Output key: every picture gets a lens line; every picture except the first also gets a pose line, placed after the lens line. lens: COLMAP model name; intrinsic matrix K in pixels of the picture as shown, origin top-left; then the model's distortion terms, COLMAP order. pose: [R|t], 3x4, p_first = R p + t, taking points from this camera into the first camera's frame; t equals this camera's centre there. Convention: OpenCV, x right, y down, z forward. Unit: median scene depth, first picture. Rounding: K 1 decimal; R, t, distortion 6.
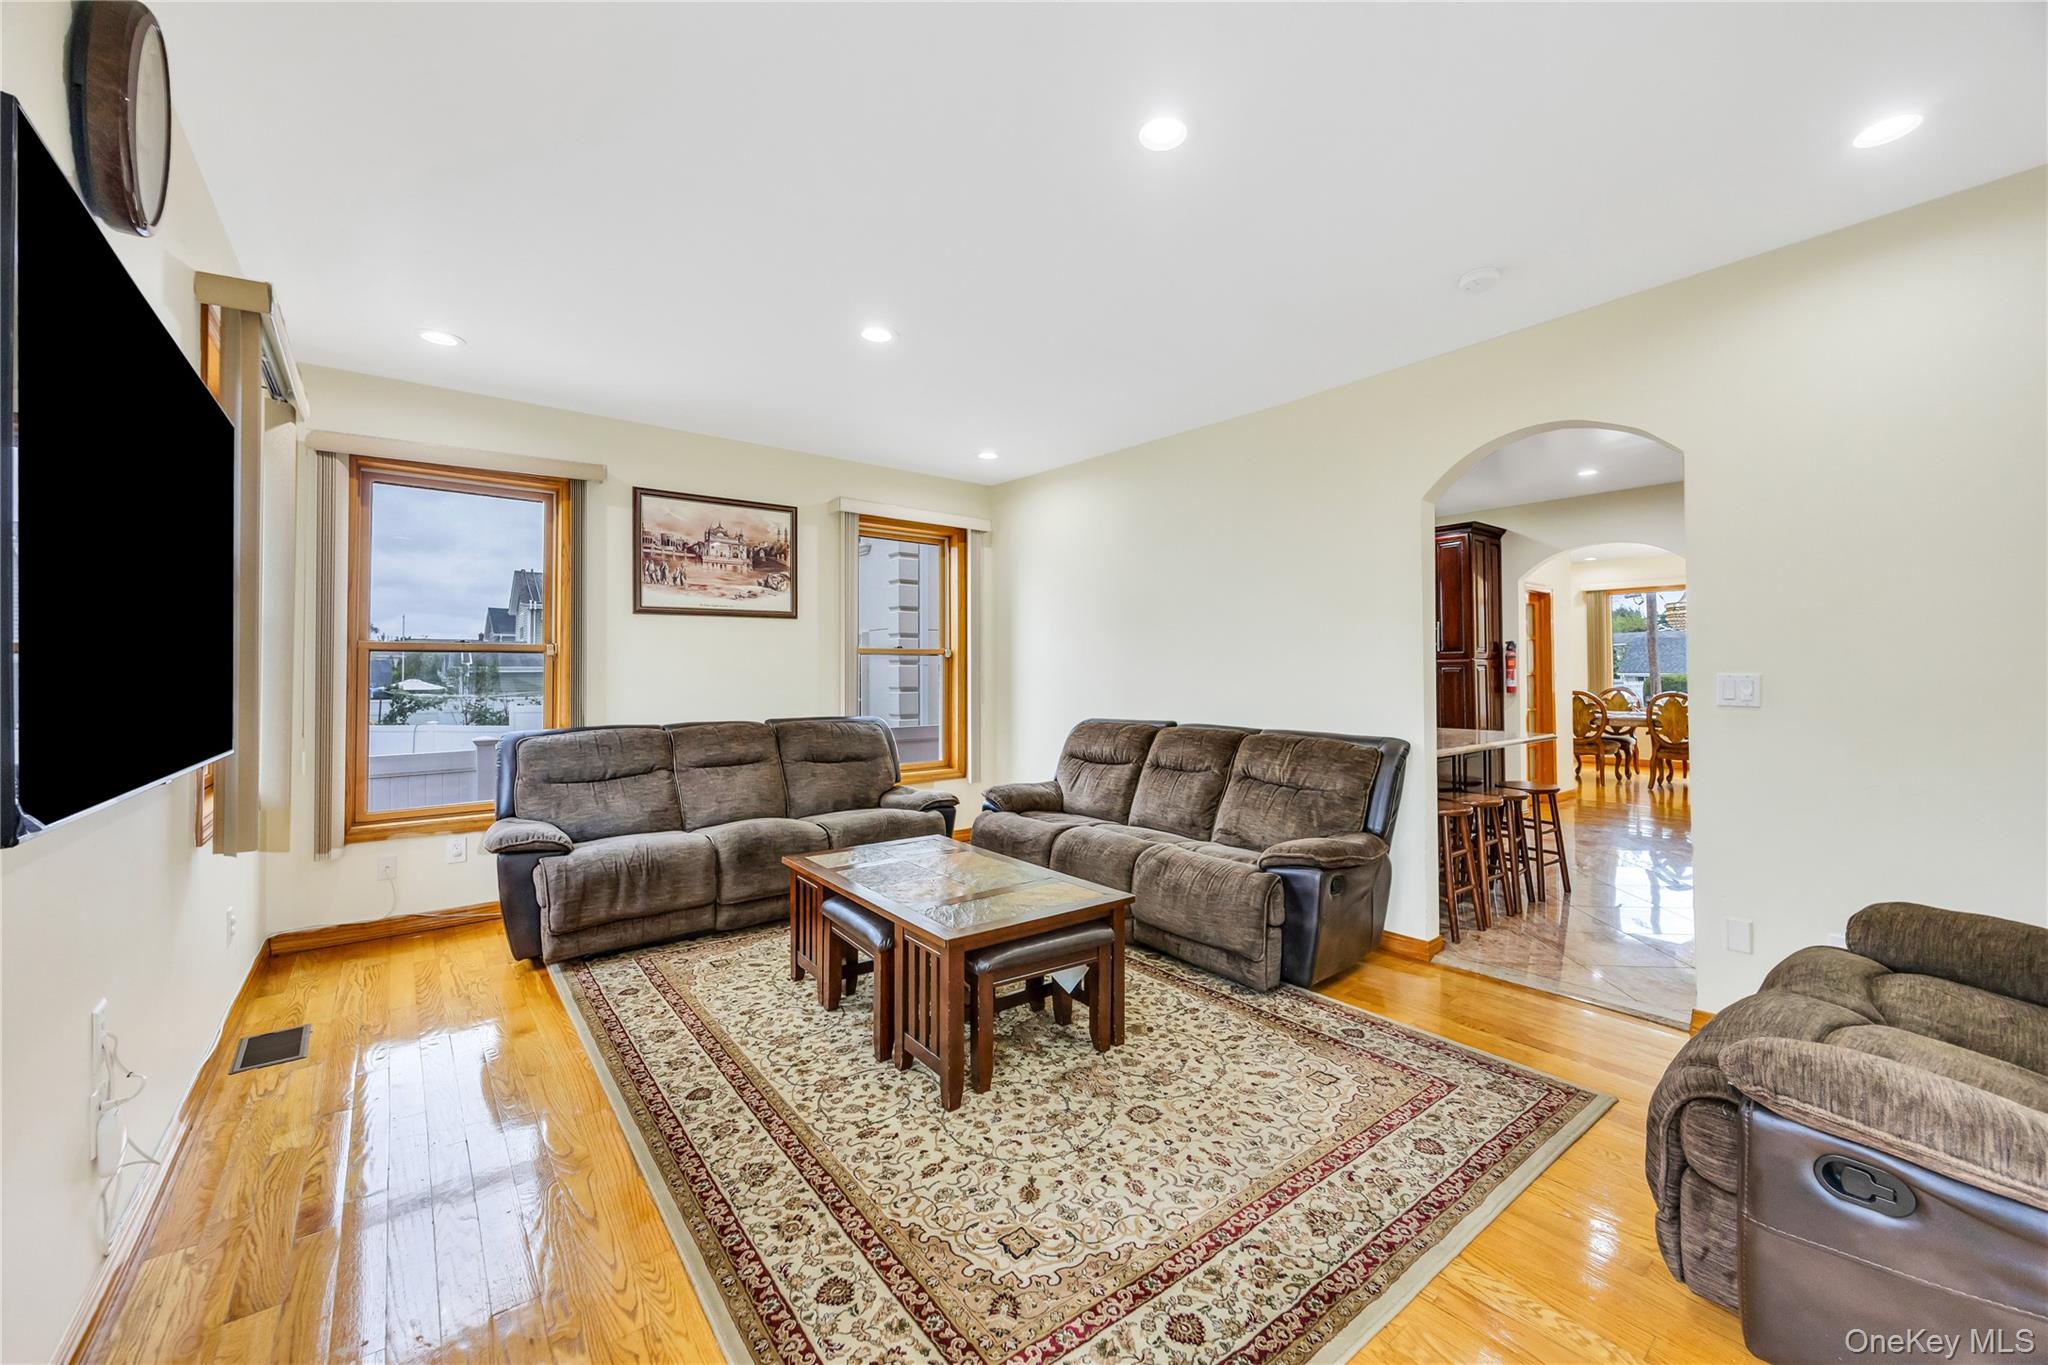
lens RADIAL K [[786.6, 0, 1022.8], [0, 786.6, 673.0], [0, 0, 1]] dist [-0.004142, -0.000090]
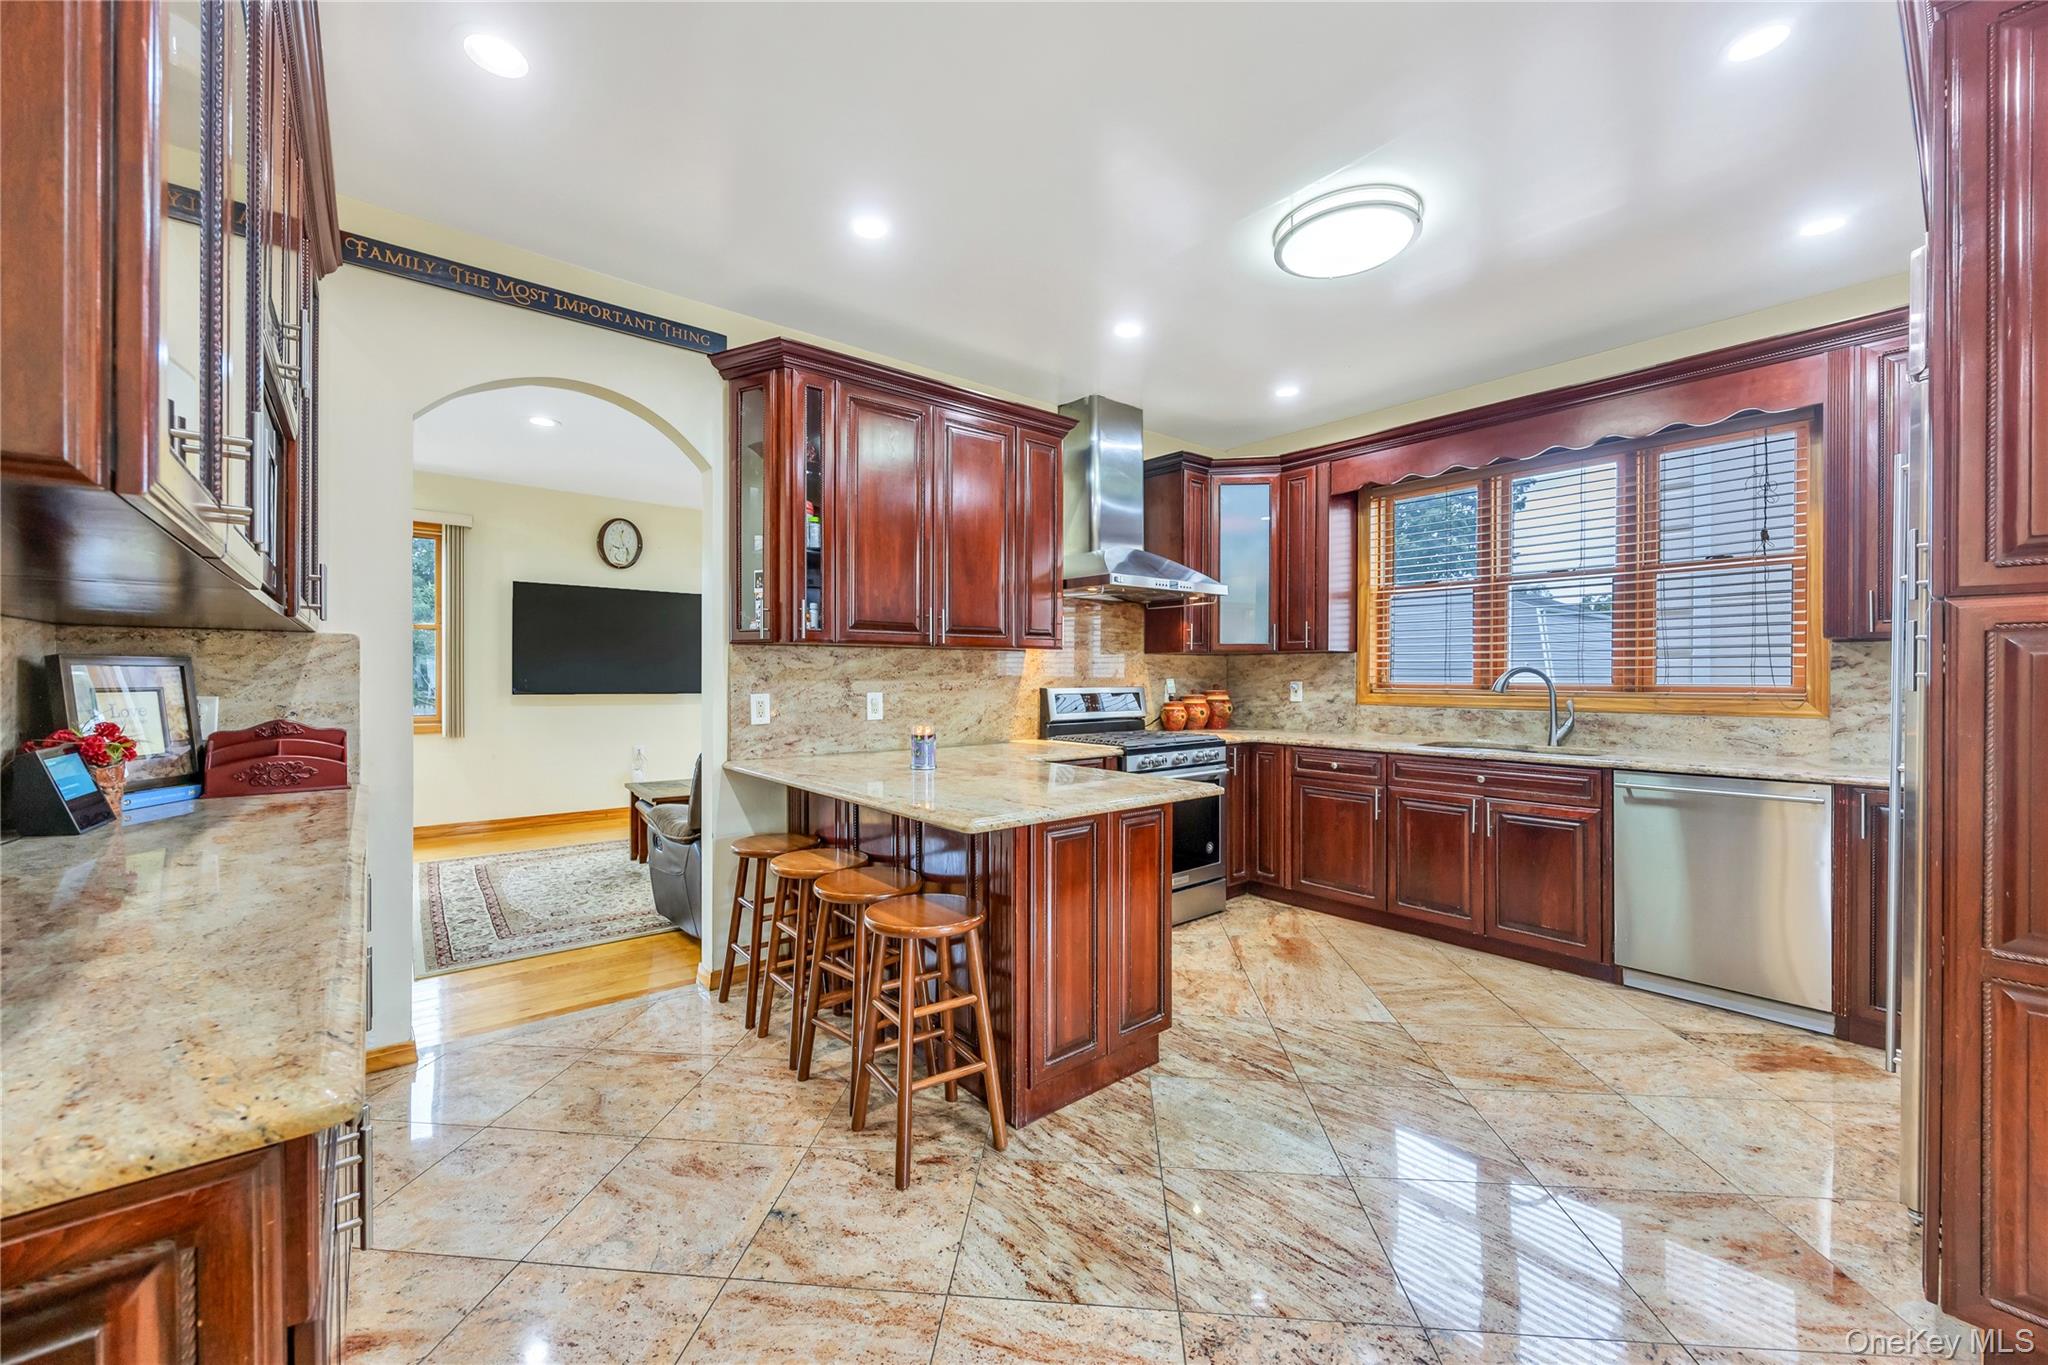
lens RADIAL K [[786.6, 0, 1023.0], [0, 786.6, 676.5], [0, 0, 1]] dist [-0.004142, -0.000090]
pose [[0.012906, 0.002919, -0.999912, 1.984326], [0.005242, 0.999982, 0.002987, 0.021945], [0.999903, -0.005280, 0.012890, 1.902460]]
